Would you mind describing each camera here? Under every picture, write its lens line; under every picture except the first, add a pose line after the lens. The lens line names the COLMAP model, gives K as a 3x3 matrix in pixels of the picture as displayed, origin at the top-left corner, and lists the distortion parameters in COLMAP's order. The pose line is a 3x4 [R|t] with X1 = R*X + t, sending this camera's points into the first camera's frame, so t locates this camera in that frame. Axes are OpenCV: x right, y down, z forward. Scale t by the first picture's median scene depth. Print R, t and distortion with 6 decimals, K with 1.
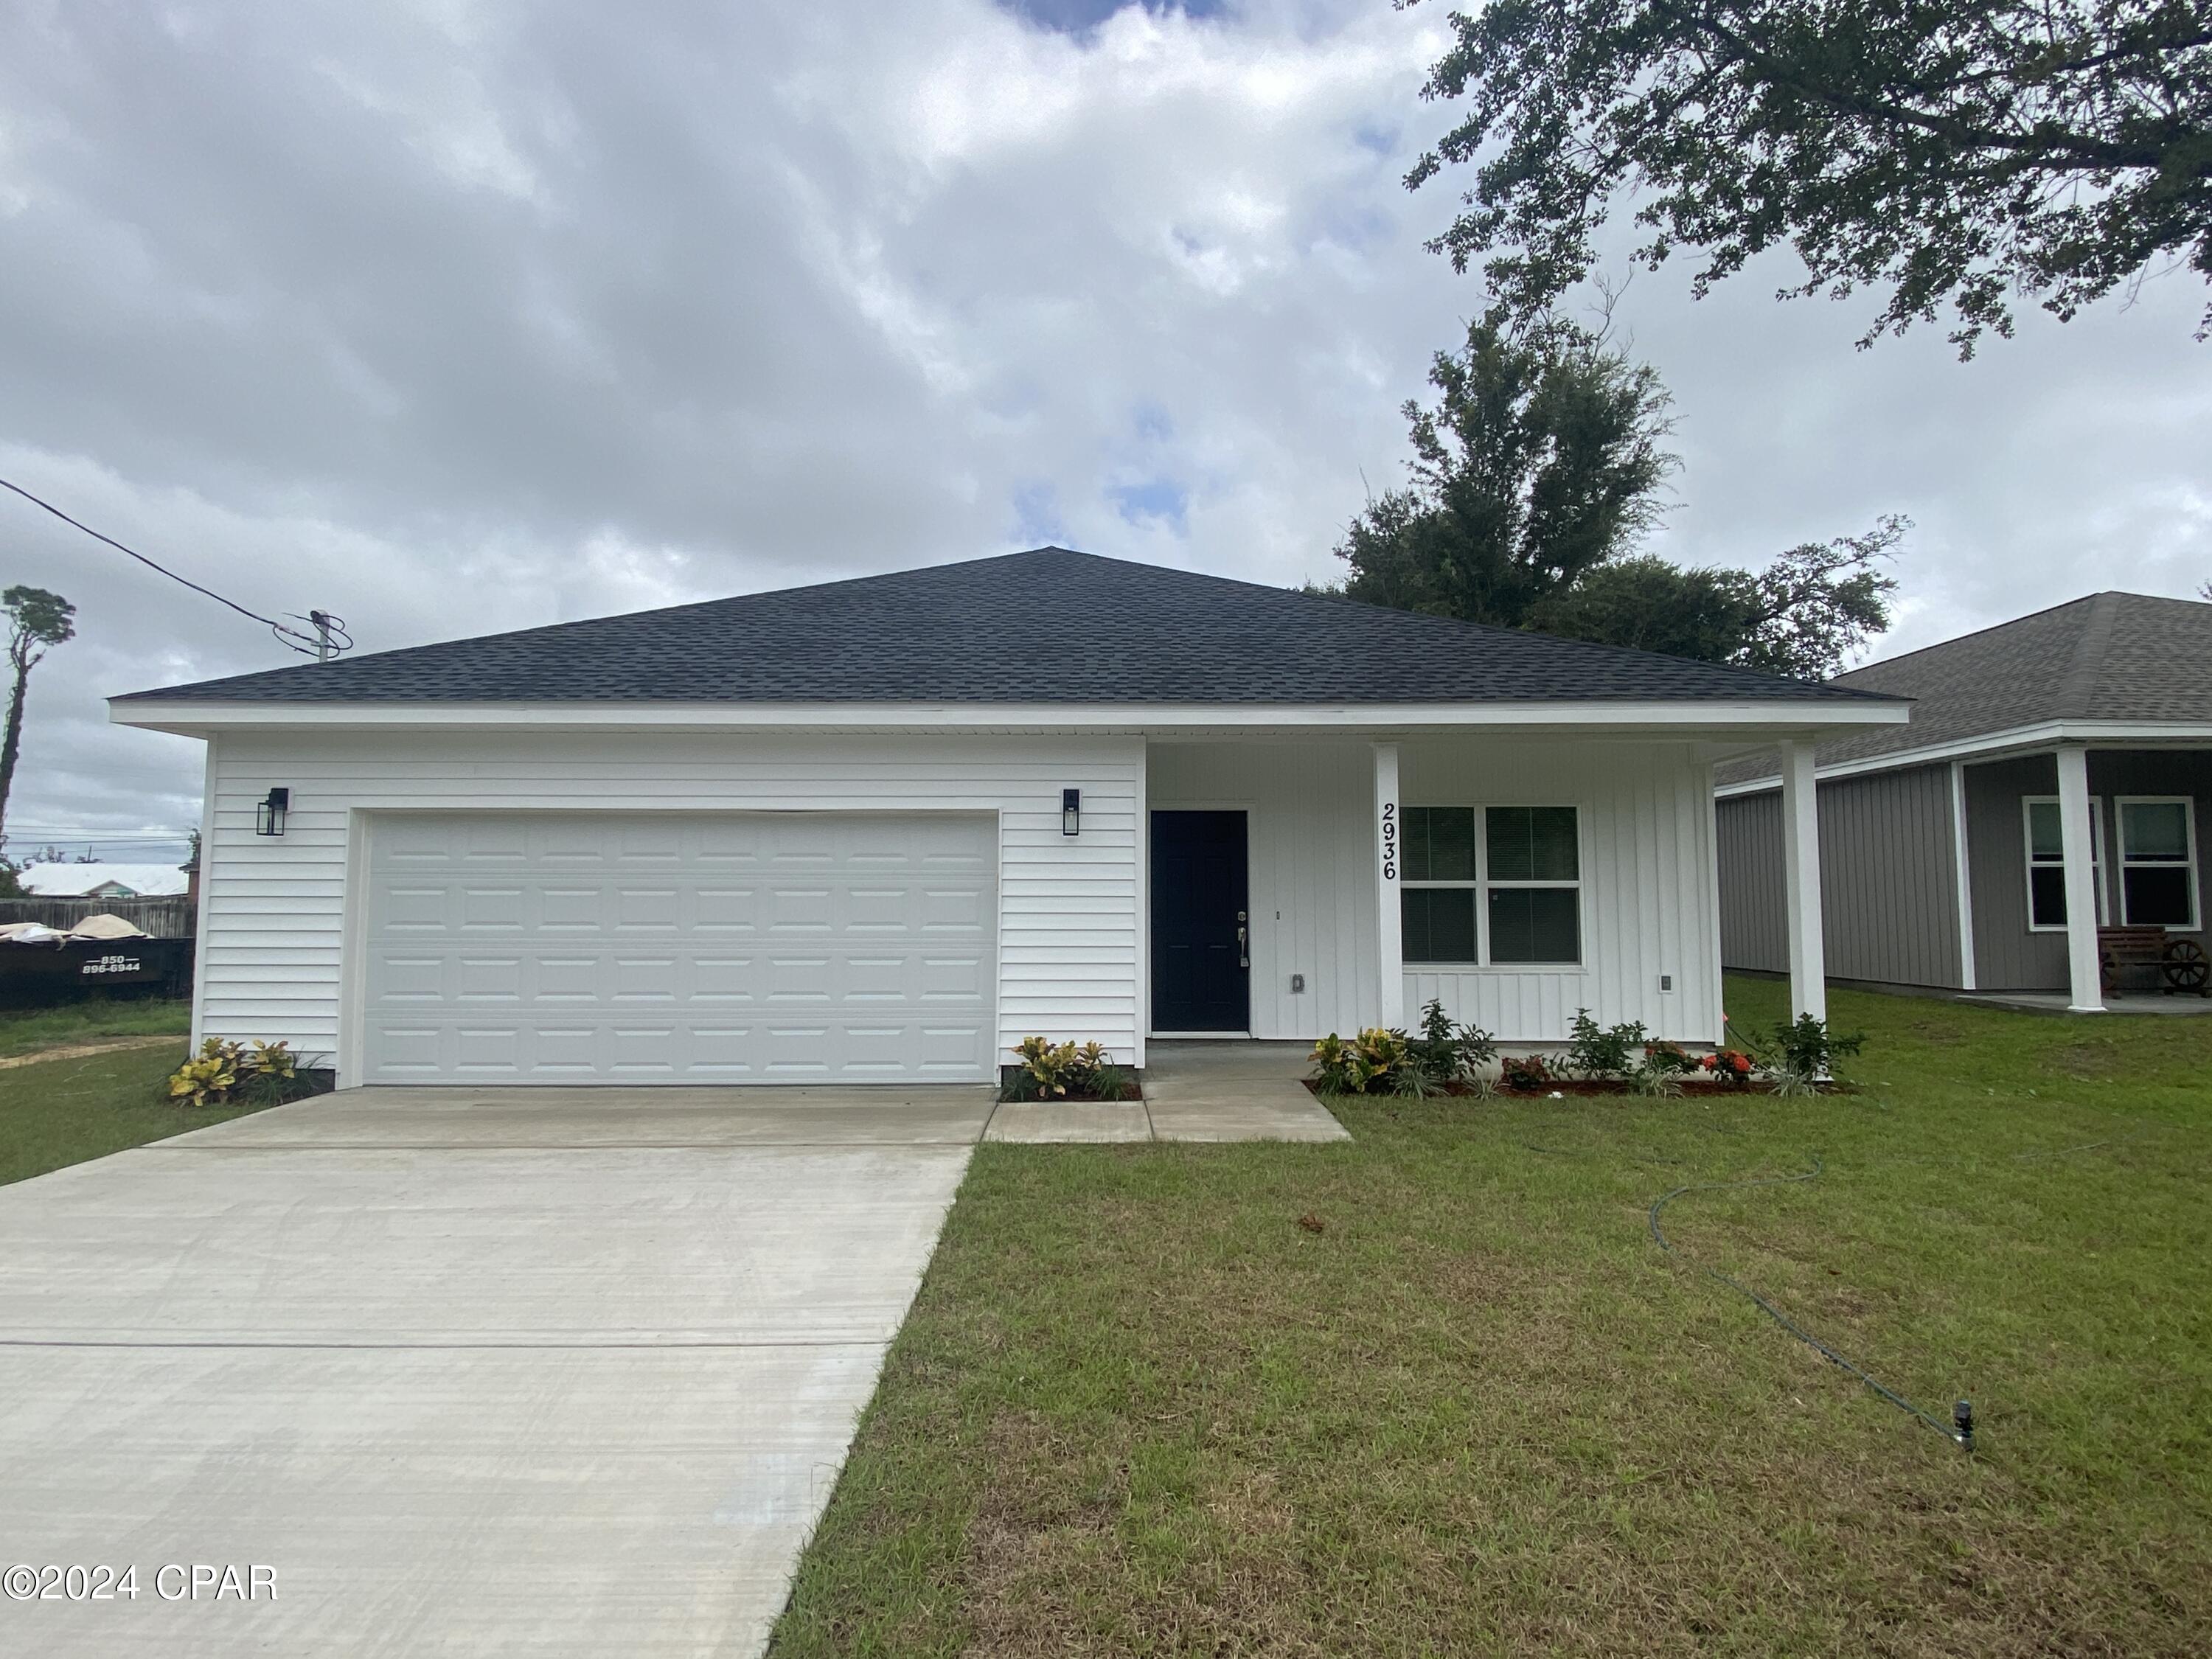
lens RADIAL K [[1144.7, 0, 1080.7], [0, 1144.7, 822.2], [0, 0, 1]] dist [0.040247, -0.000221]
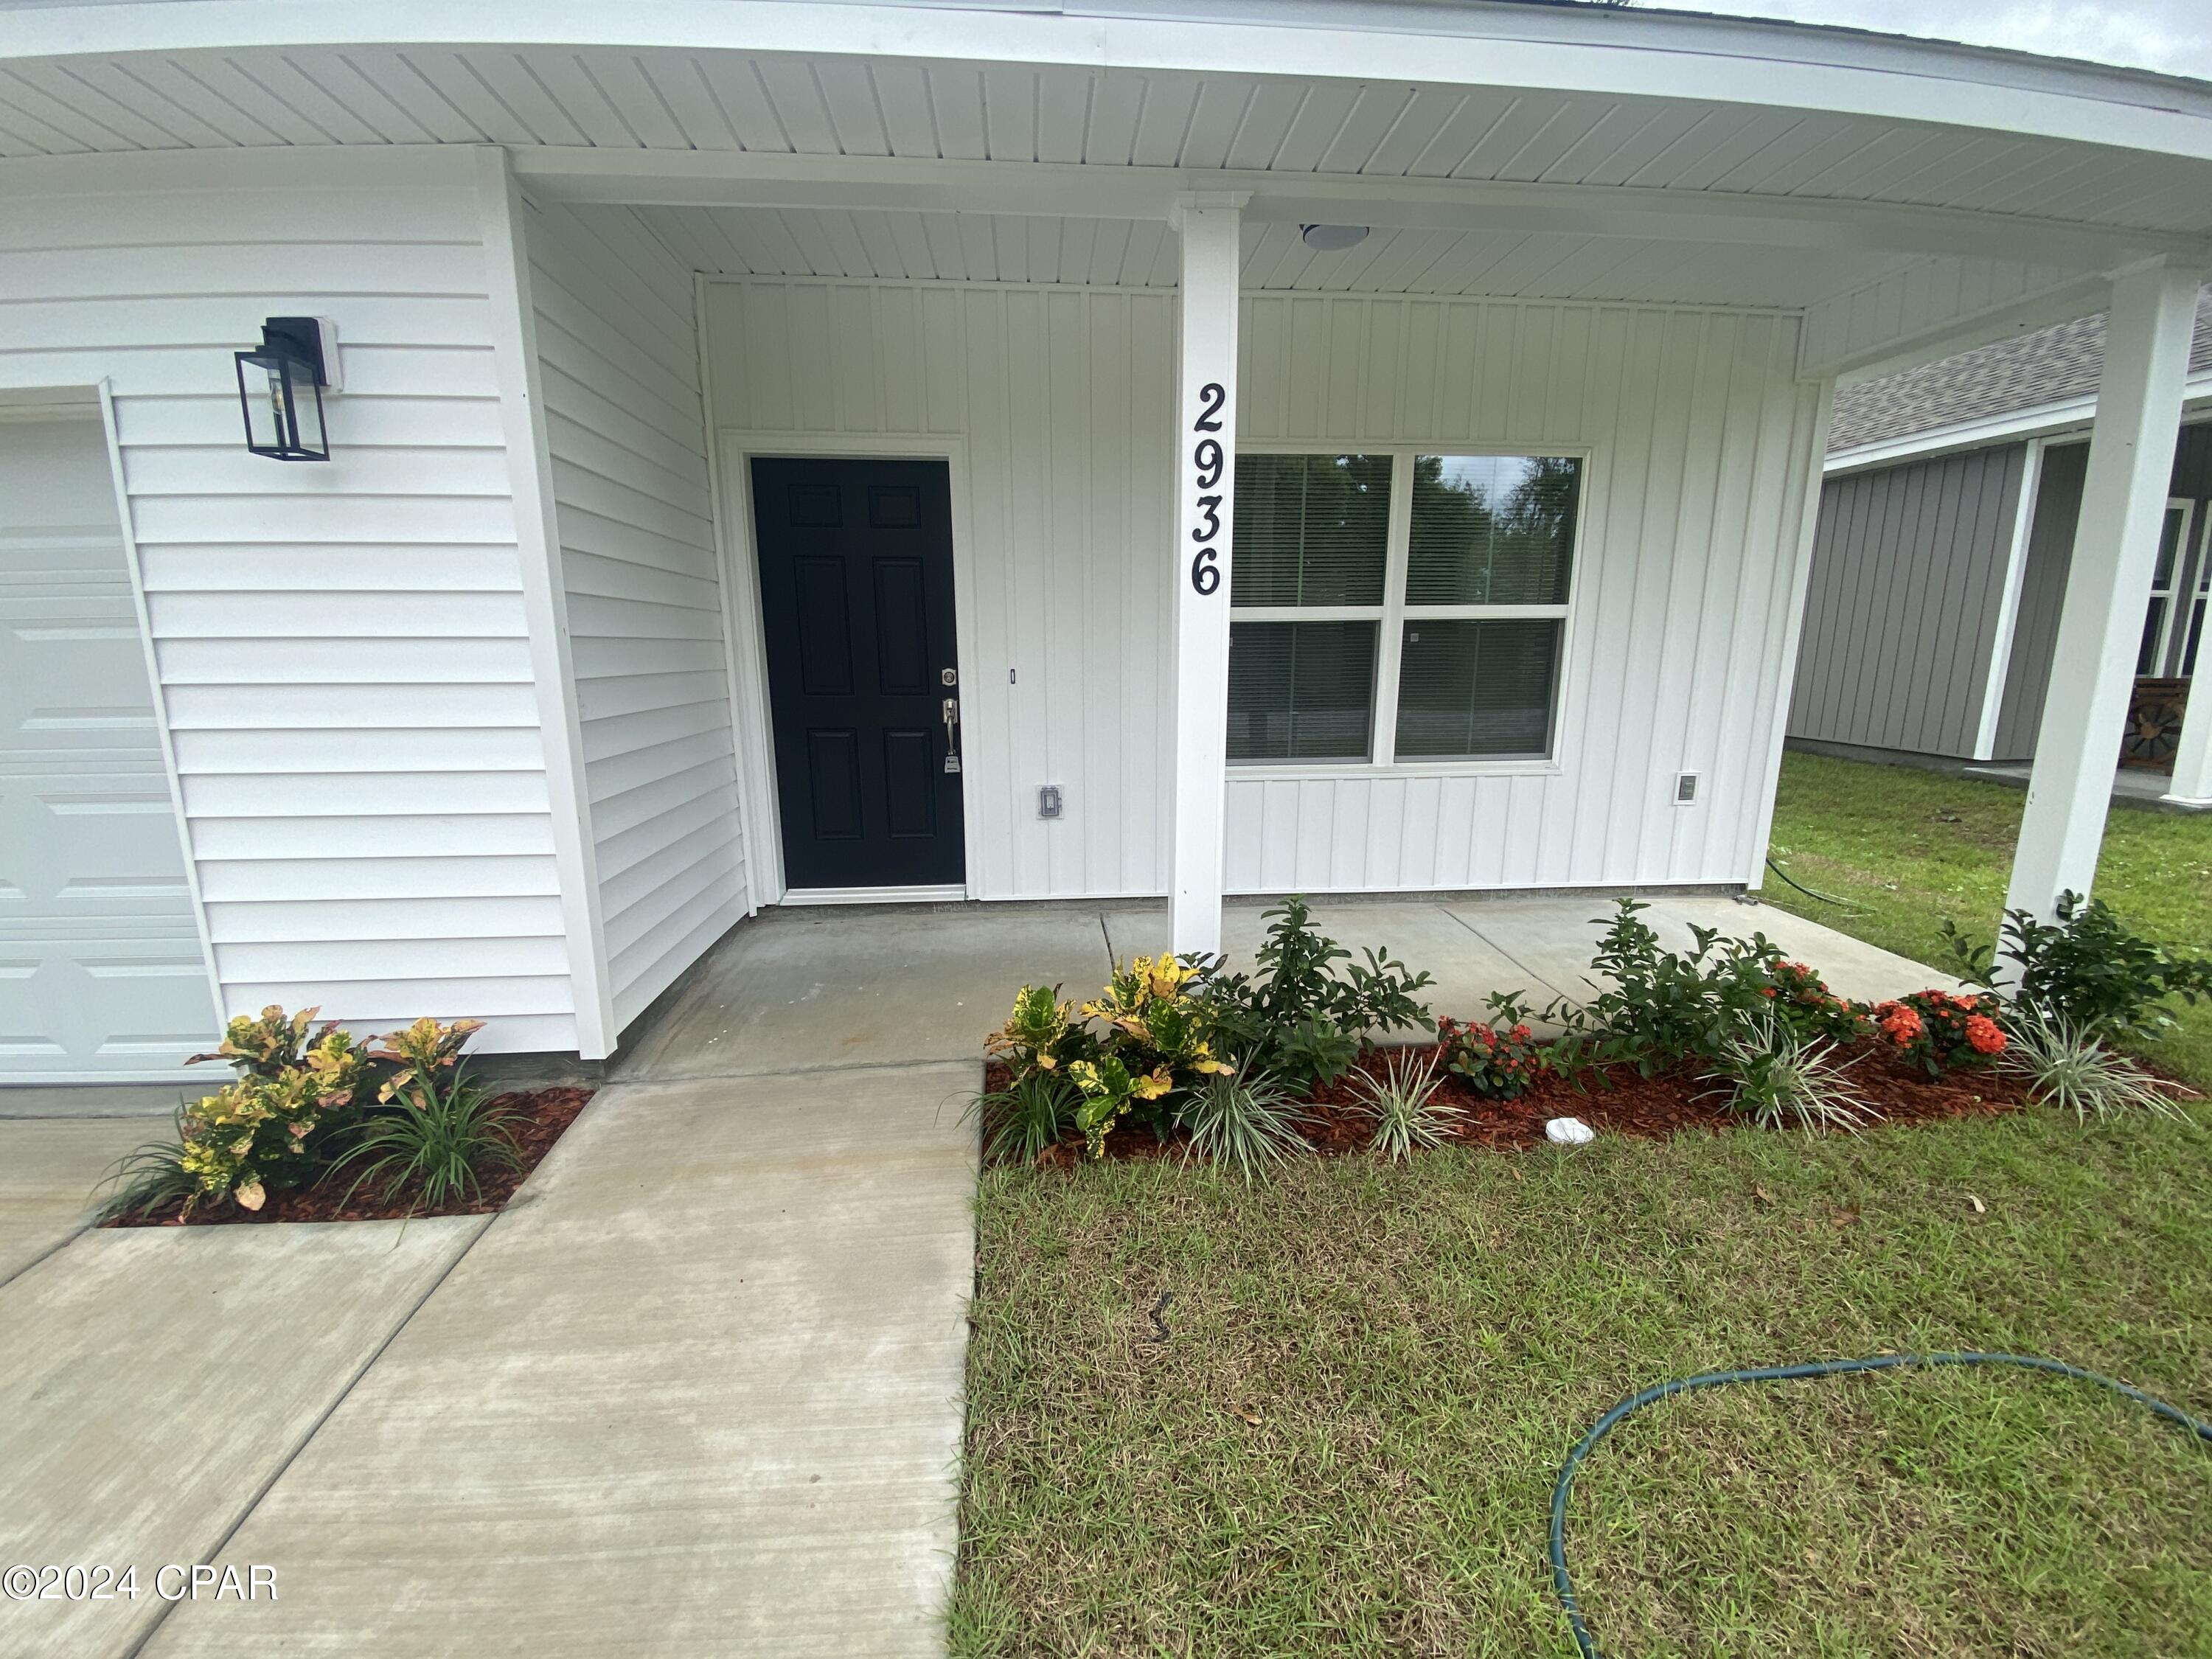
lens RADIAL K [[885.3, 0, 1106.0], [0, 885.3, 829.5], [0, 0, 1]] dist [0.025810, -0.024644]
pose [[0.995891, -0.021647, 0.087940, 0.179689], [-0.003149, 0.962151, 0.272498, 0.039230], [-0.090510, -0.271655, 0.958129, 0.598136]]
